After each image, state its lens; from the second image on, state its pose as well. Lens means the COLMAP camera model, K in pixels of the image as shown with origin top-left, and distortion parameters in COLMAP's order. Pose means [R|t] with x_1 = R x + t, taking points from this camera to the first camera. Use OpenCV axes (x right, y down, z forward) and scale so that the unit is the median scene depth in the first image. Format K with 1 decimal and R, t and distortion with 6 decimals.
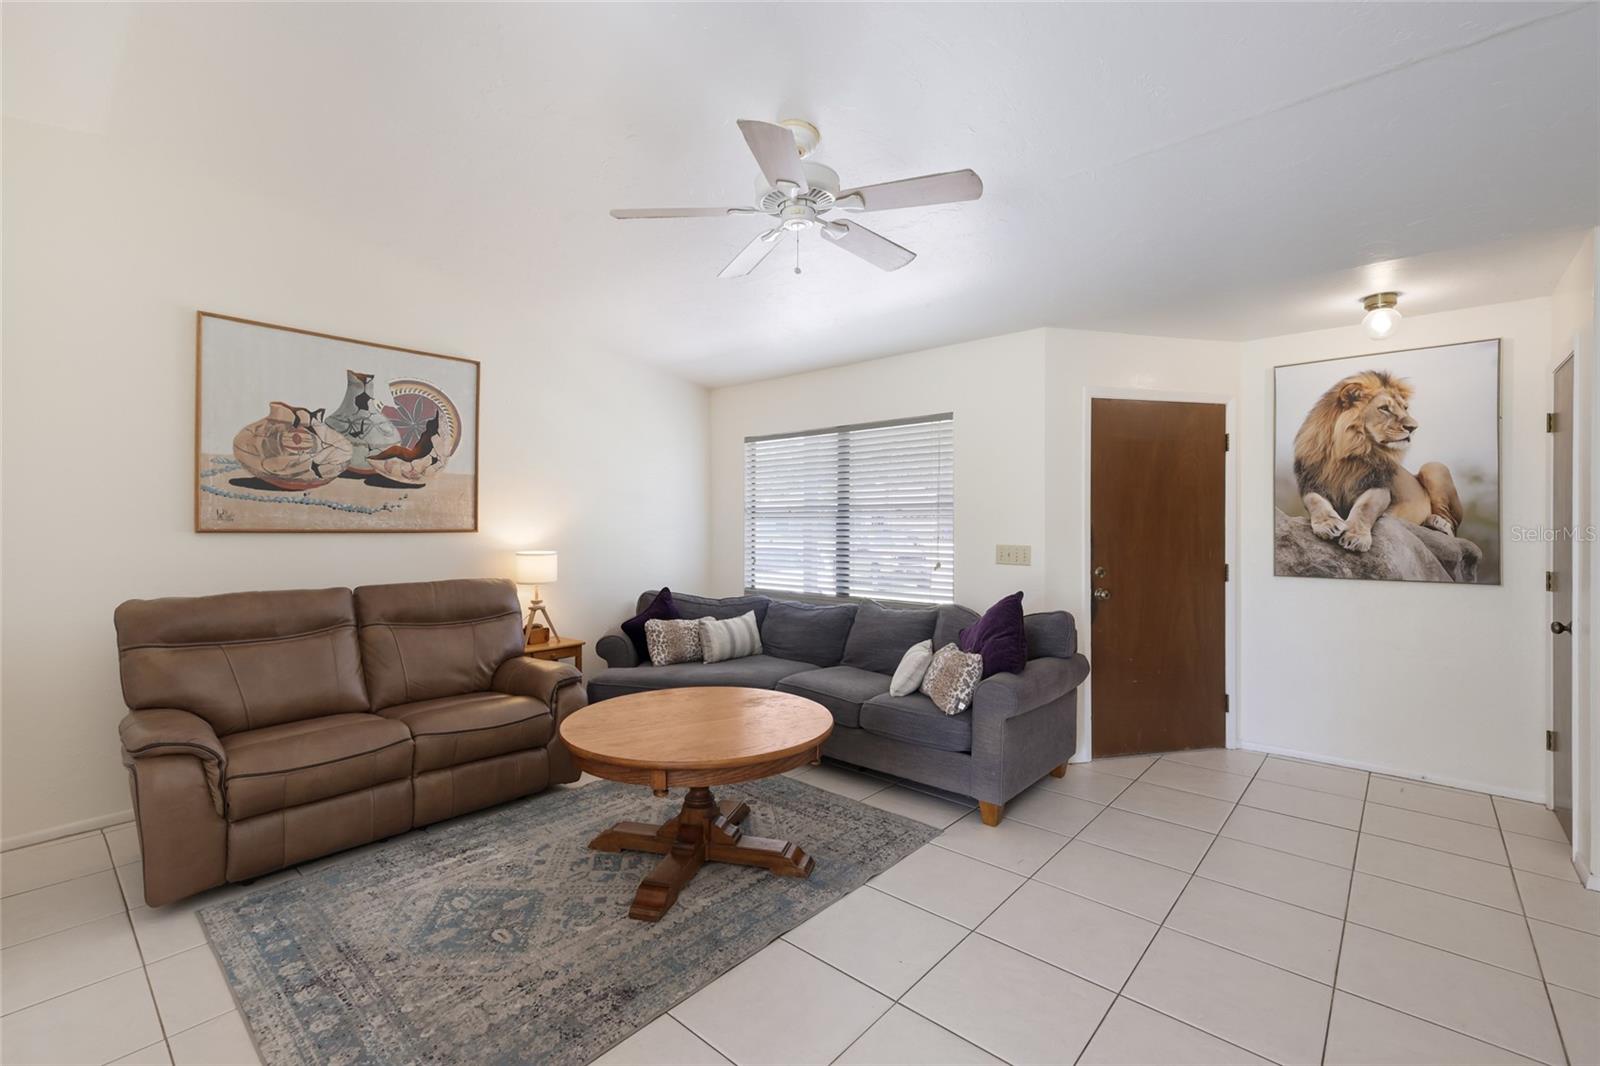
lens RADIAL K [[679.2, 0, 791.7], [0, 679.2, 519.7], [0, 0, 1]] dist [-0.000875, 0.000924]
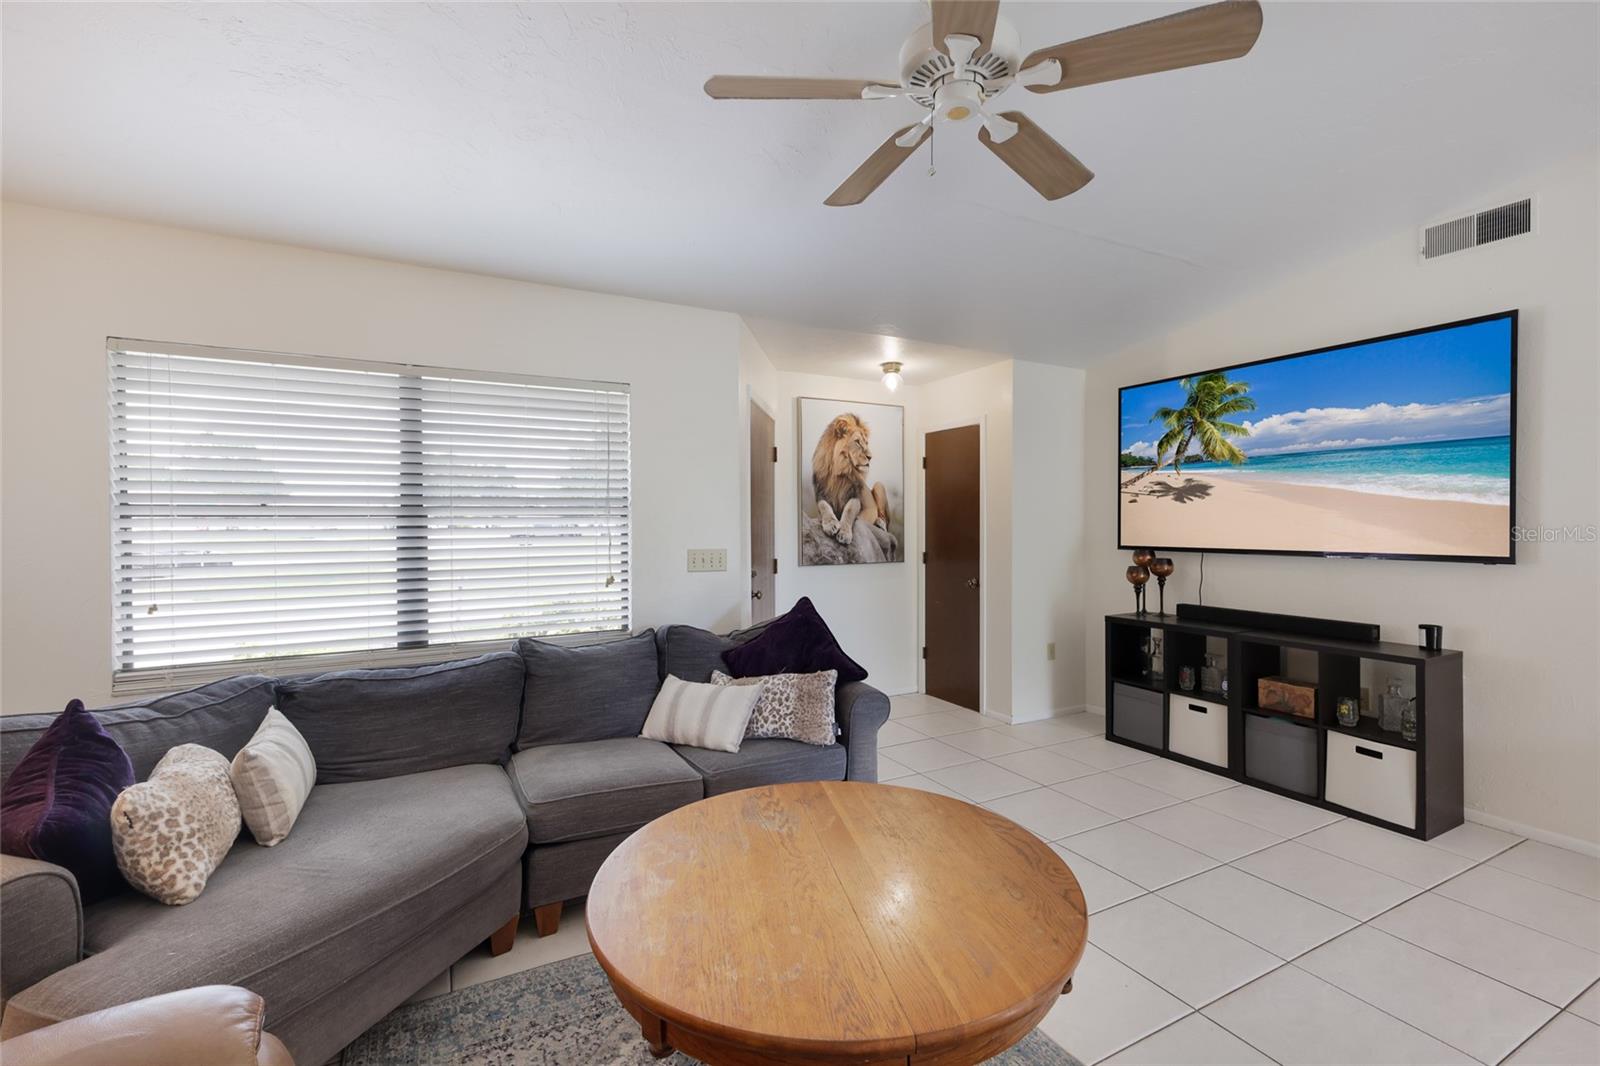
lens RADIAL K [[679.2, 0, 802.2], [0, 679.2, 523.9], [0, 0, 1]] dist [-0.000875, 0.000924]
pose [[0.356718, -0.001318, 0.934211, -0.472839], [0.003074, 0.999995, 0.000237, 0.005600], [-0.934207, 0.002787, 0.356720, 0.594104]]
